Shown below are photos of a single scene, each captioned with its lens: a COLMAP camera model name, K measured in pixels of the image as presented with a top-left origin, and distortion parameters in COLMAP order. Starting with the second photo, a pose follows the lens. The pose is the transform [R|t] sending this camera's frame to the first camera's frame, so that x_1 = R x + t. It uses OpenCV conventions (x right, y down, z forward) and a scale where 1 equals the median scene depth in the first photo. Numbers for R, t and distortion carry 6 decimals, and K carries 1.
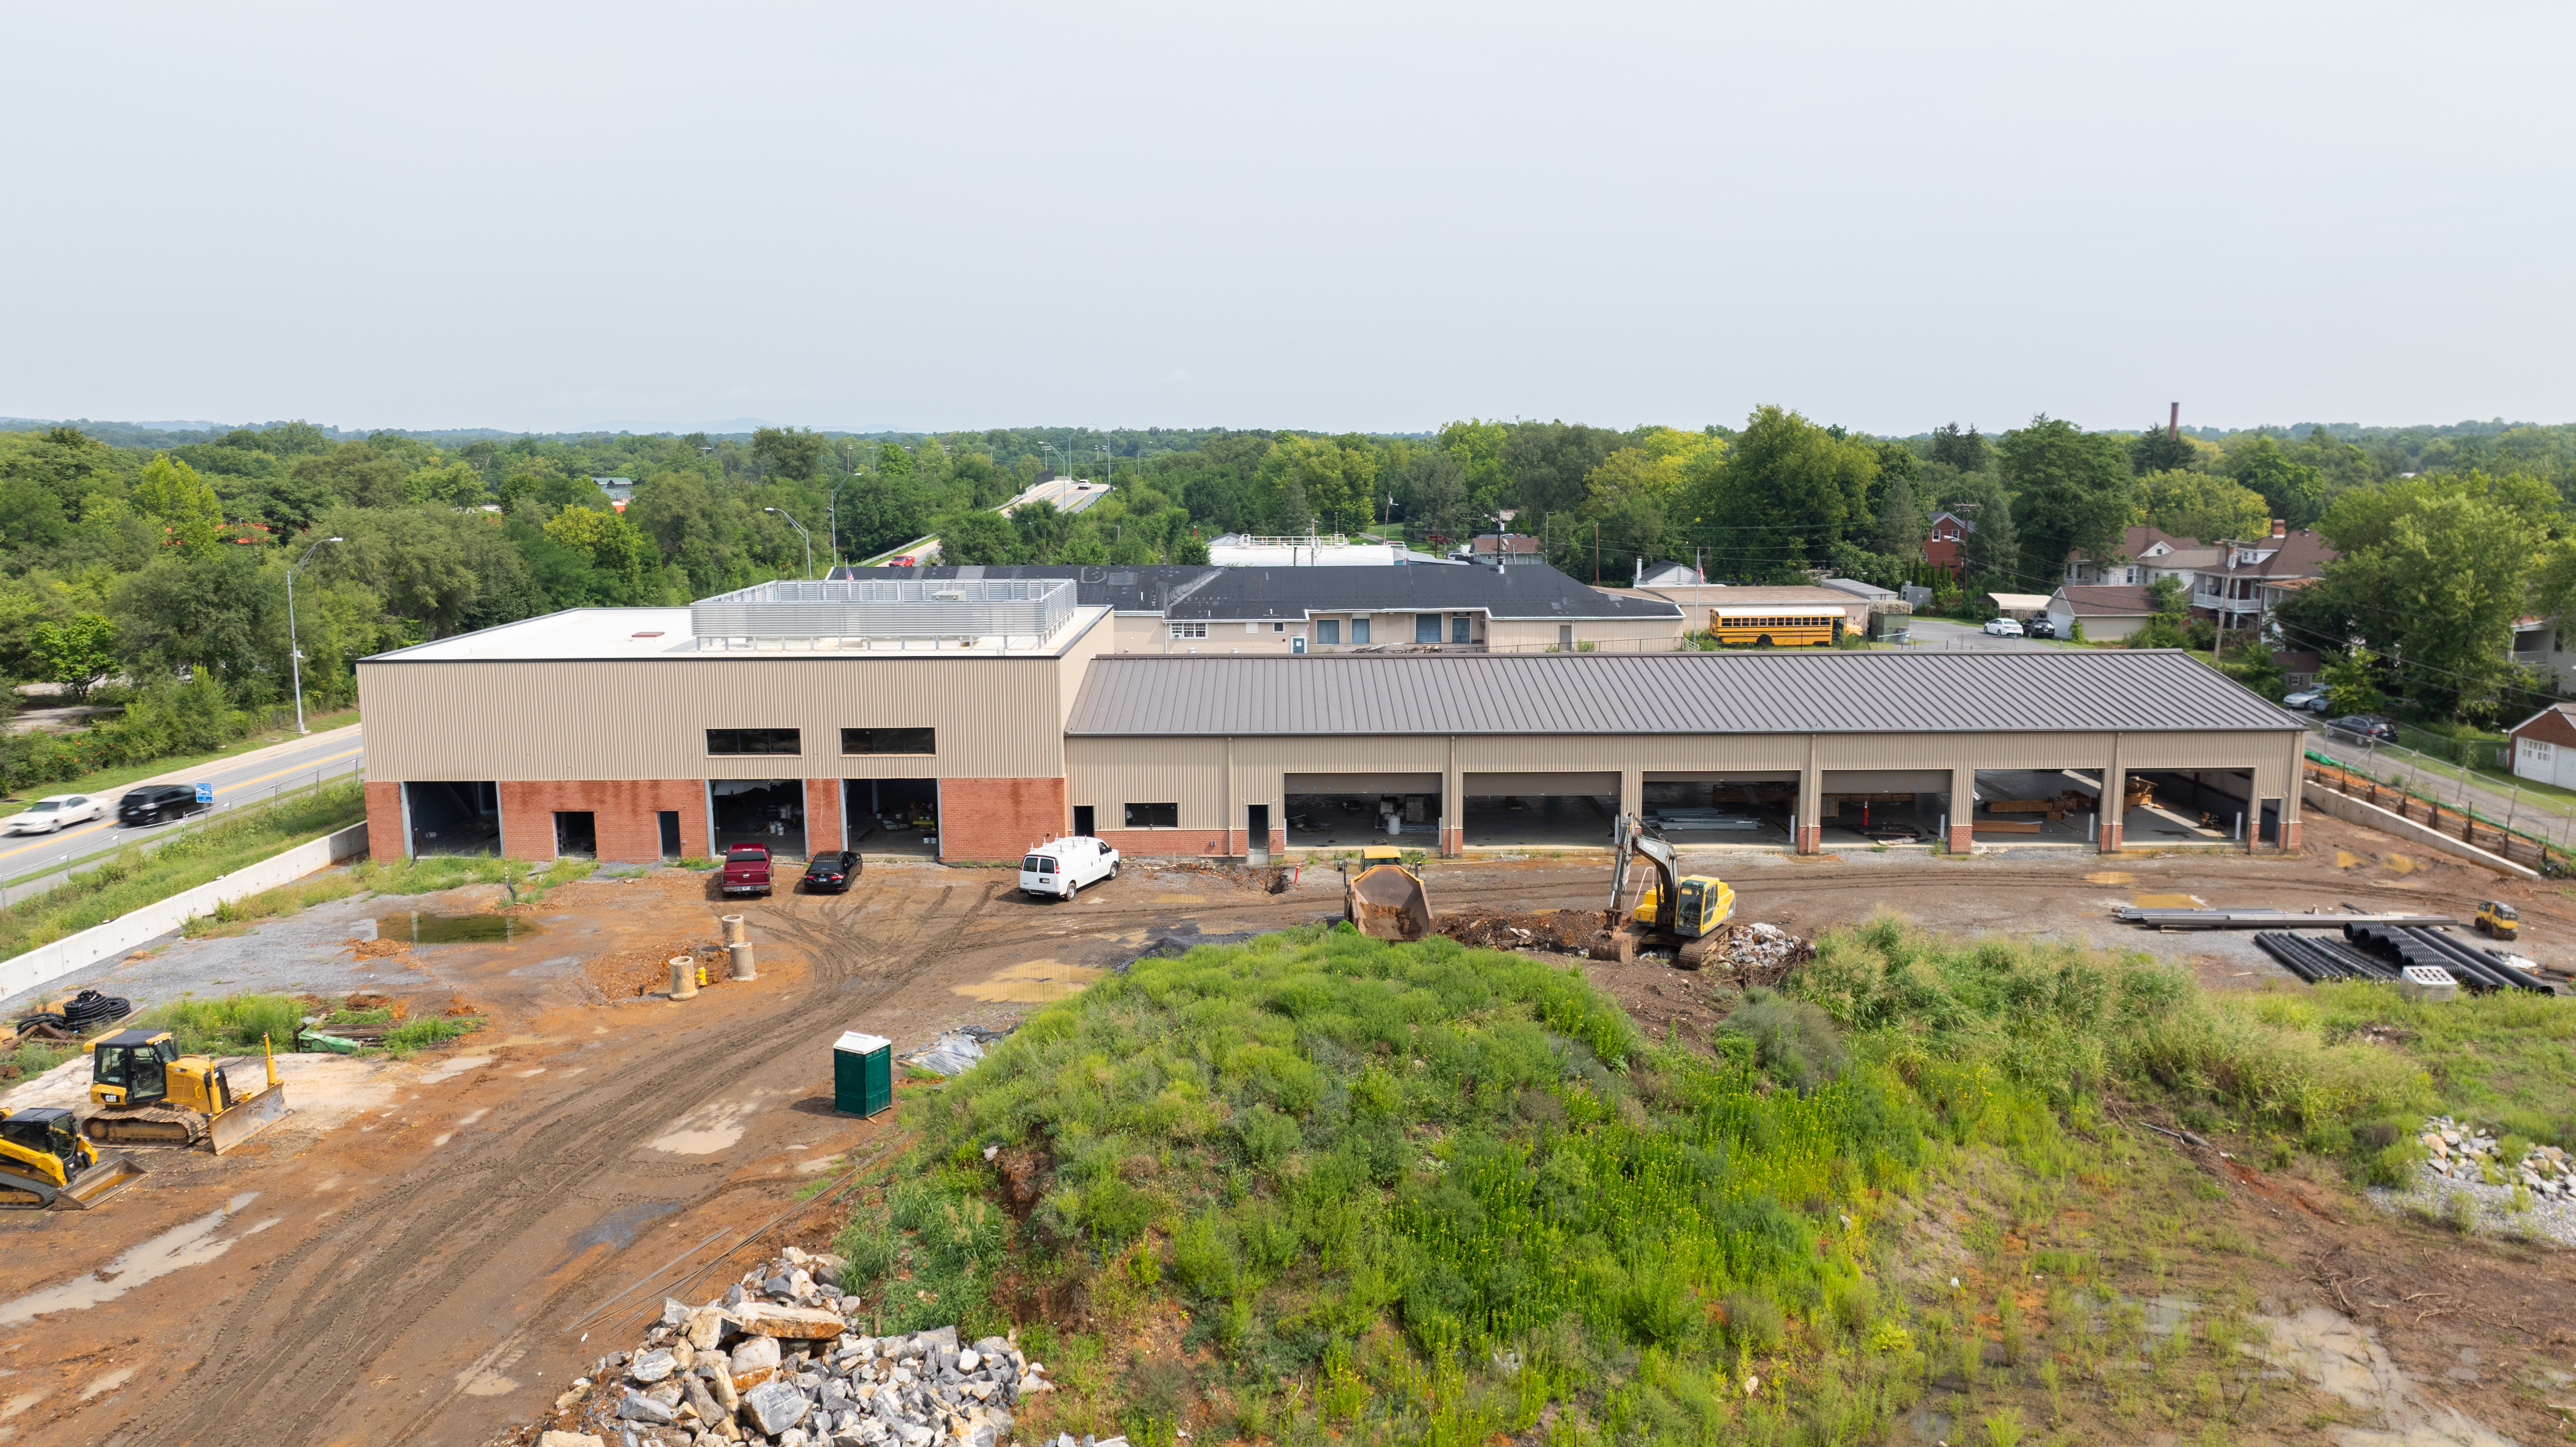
lens RADIAL K [[1821.9, 0, 1280.5], [0, 1821.9, 720.3], [0, 0, 1]] dist [-0.019831, -0.001650]
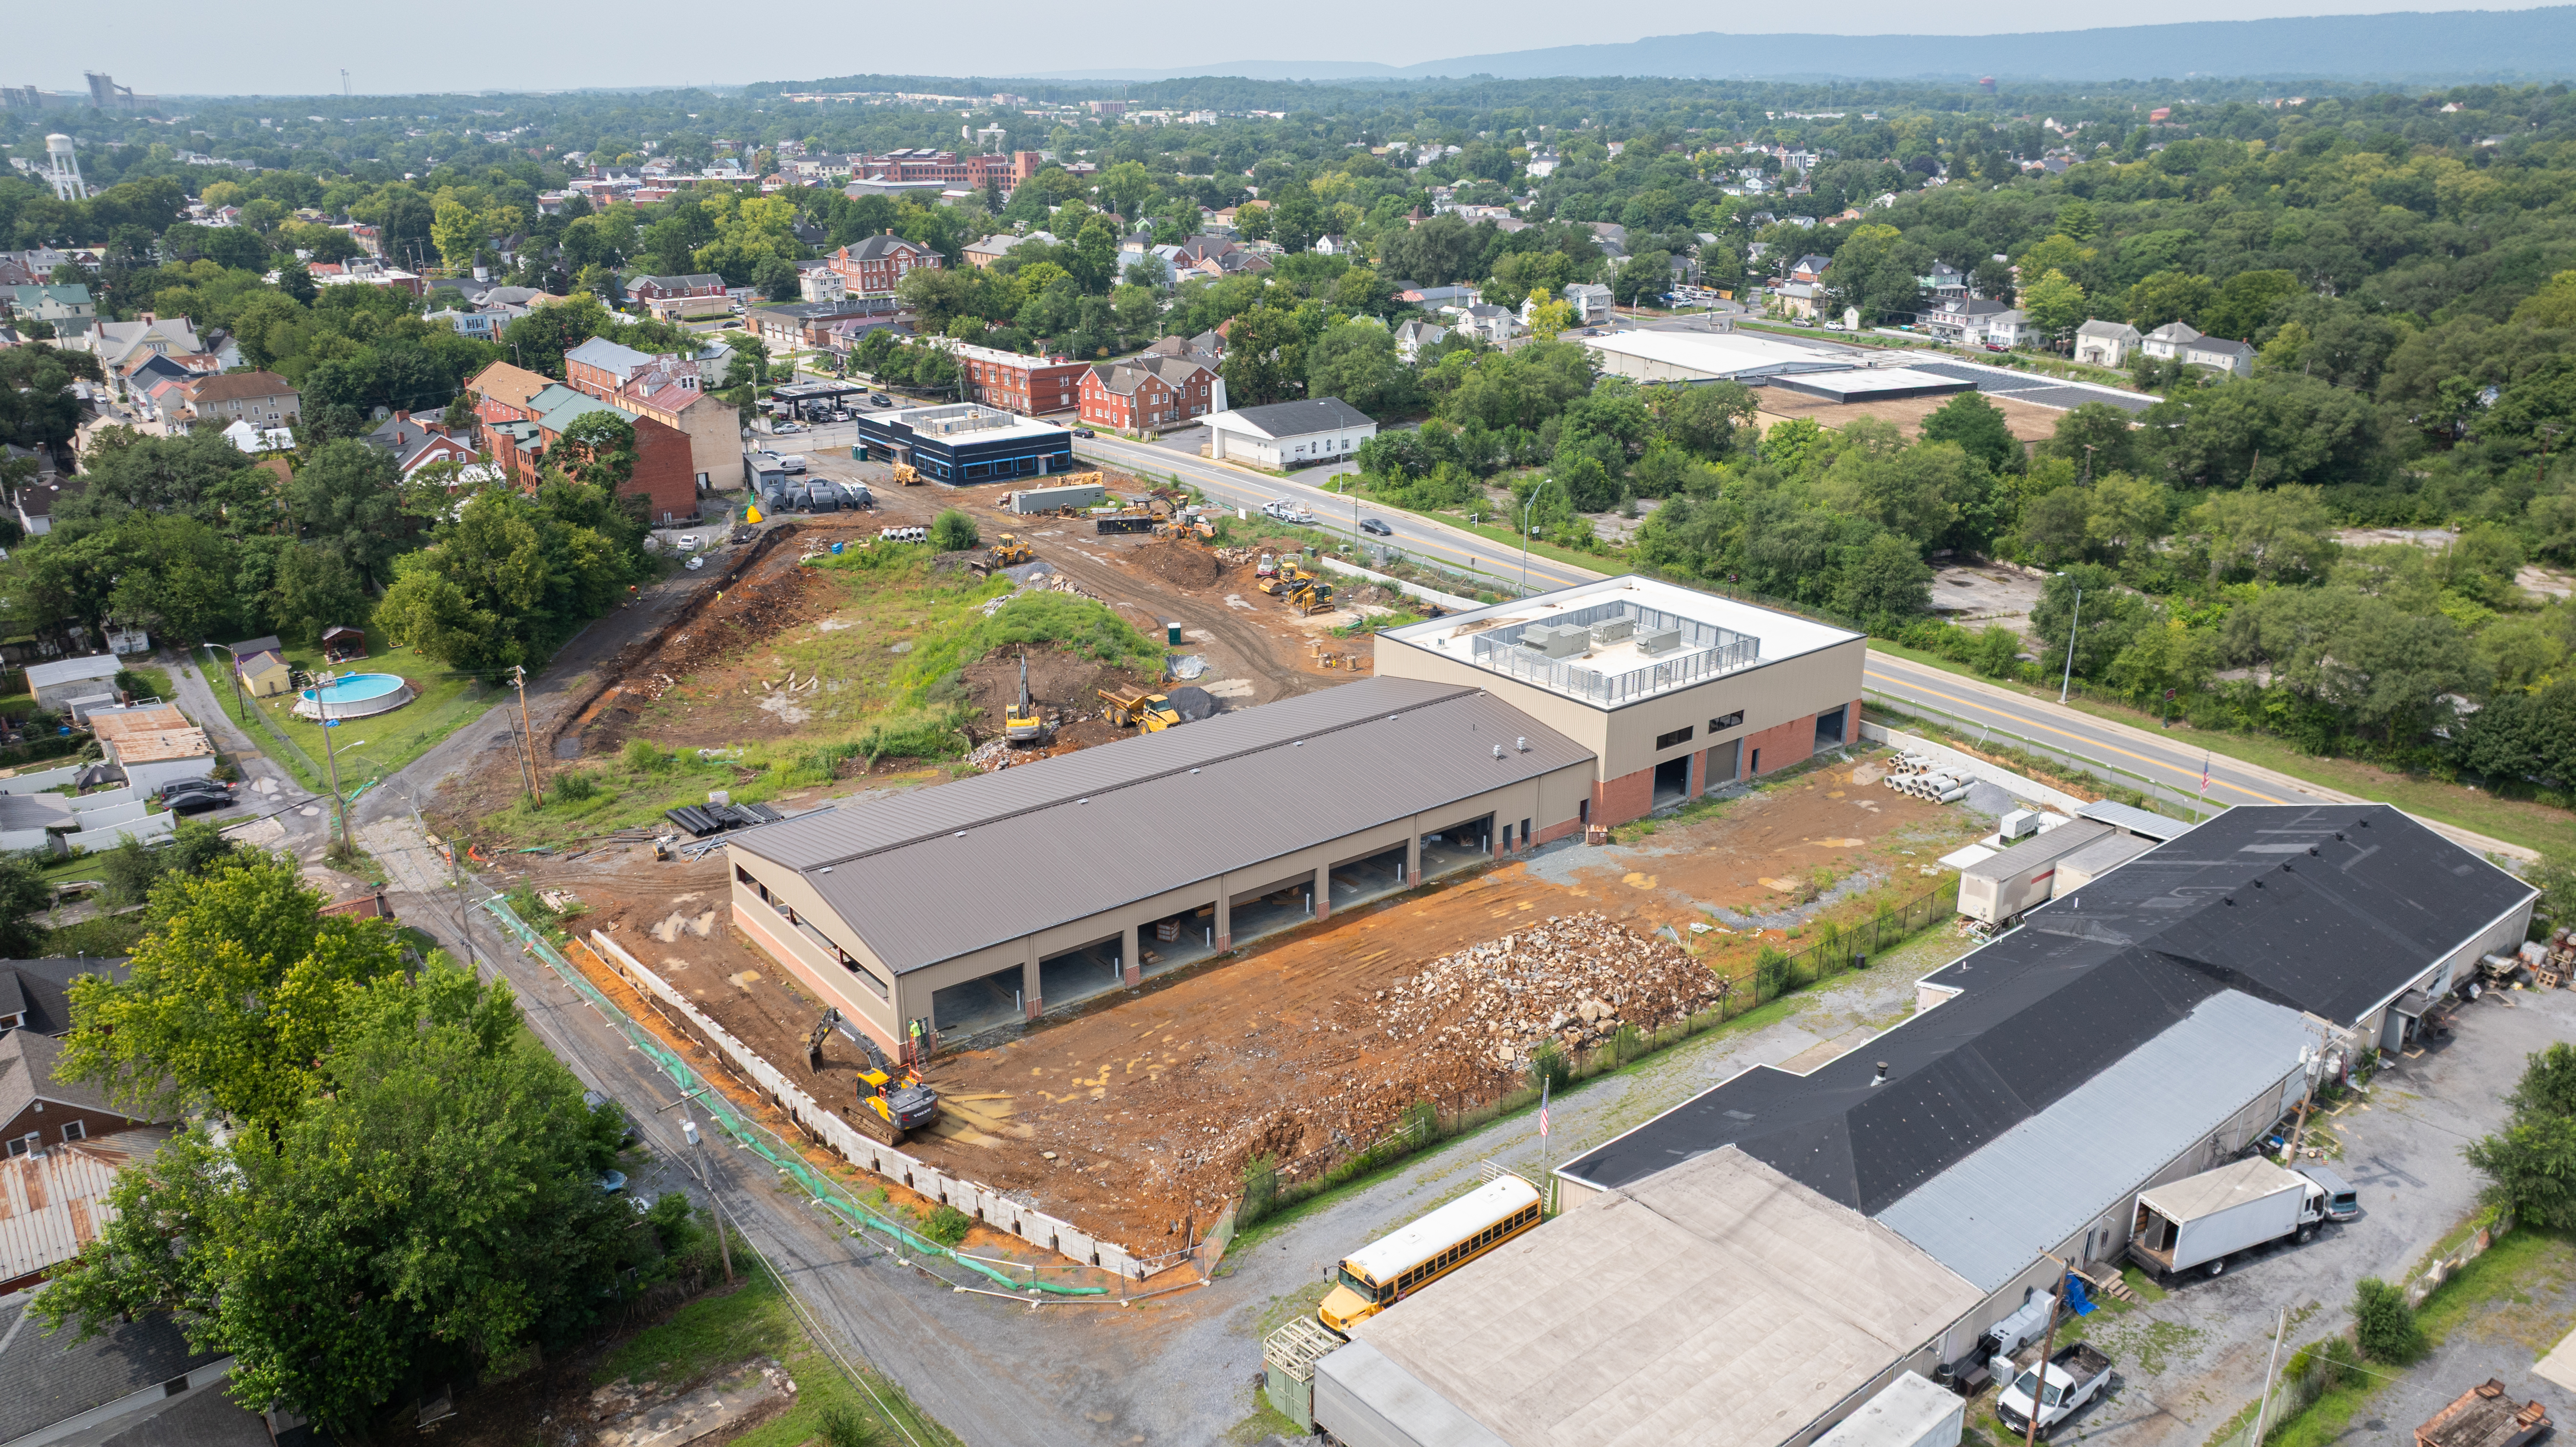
lens RADIAL K [[1821.9, 0, 1280.5], [0, 1821.9, 720.3], [0, 0, 1]] dist [-0.019831, -0.001650]
pose [[-0.792206, 0.203051, -0.575482, 1.040539], [-0.092046, 0.892474, 0.441608, -0.768339], [0.603272, 0.402815, -0.688333, 2.245428]]
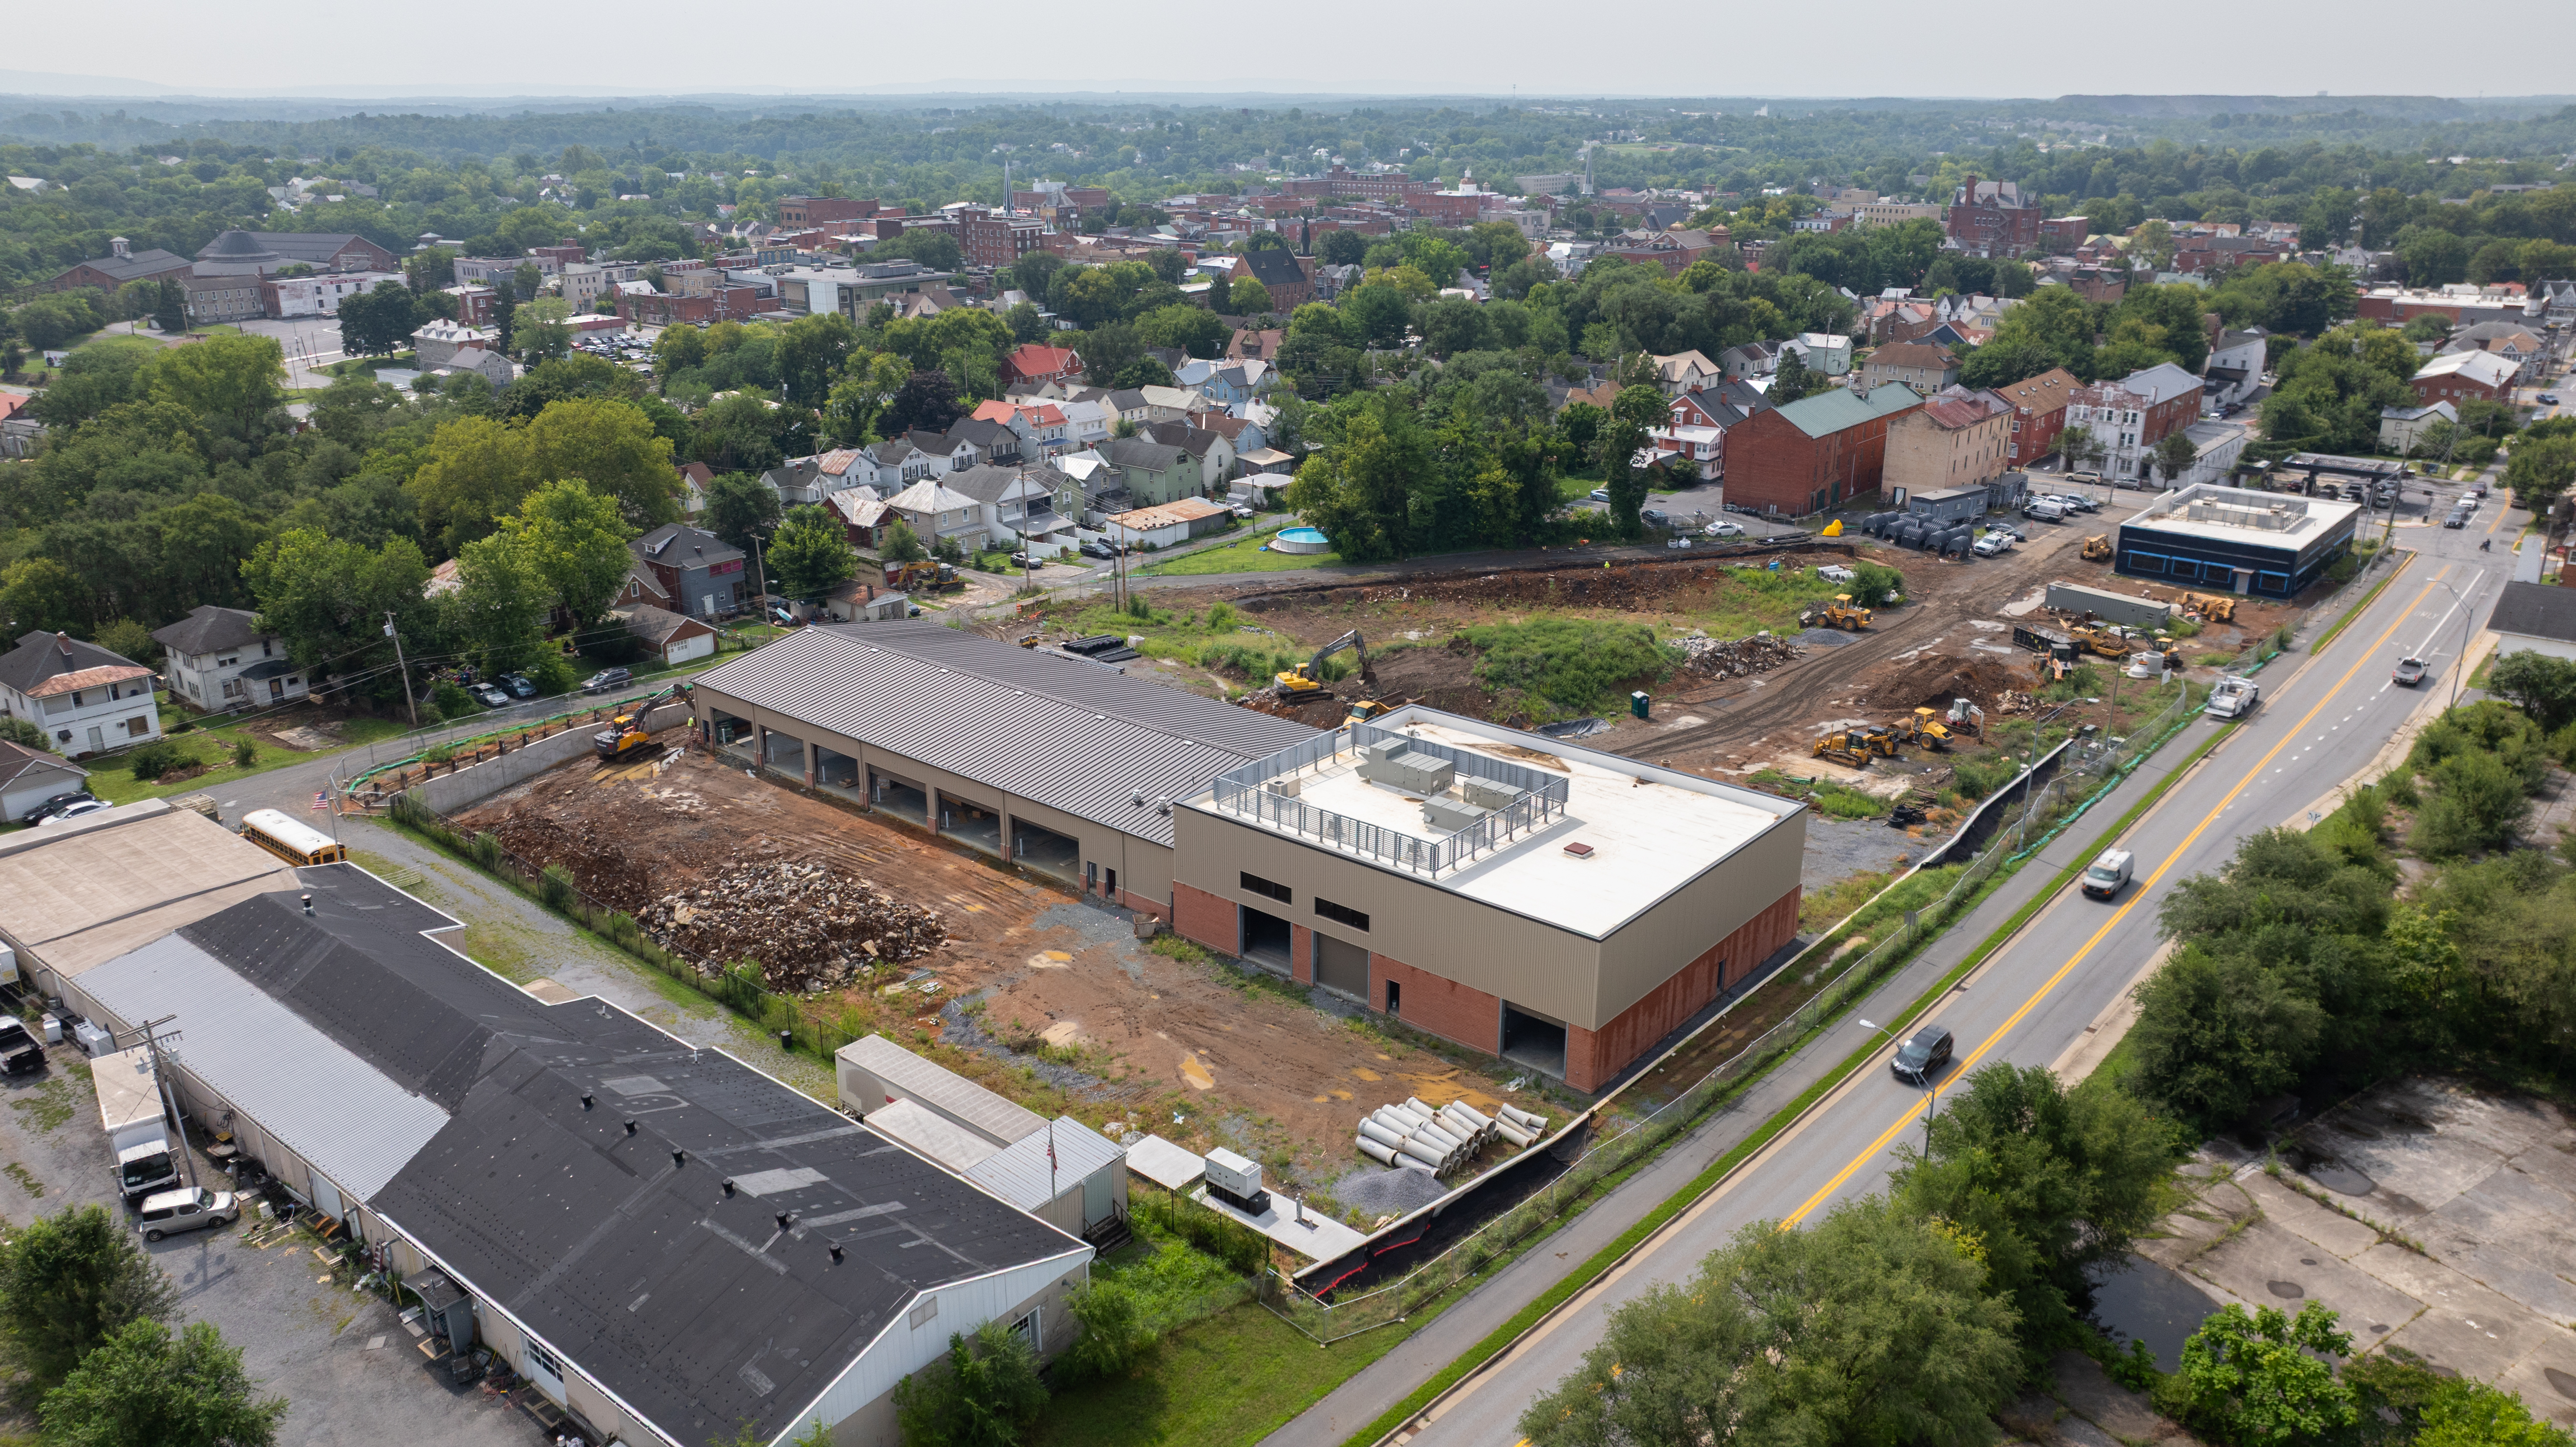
lens RADIAL K [[1821.9, 0, 1280.5], [0, 1821.9, 720.3], [0, 0, 1]] dist [-0.019831, -0.001650]
pose [[-0.761097, -0.209016, 0.614039, -1.057821], [0.103492, 0.895400, 0.433068, -0.757806], [-0.640329, 0.393154, -0.659855, 2.170975]]
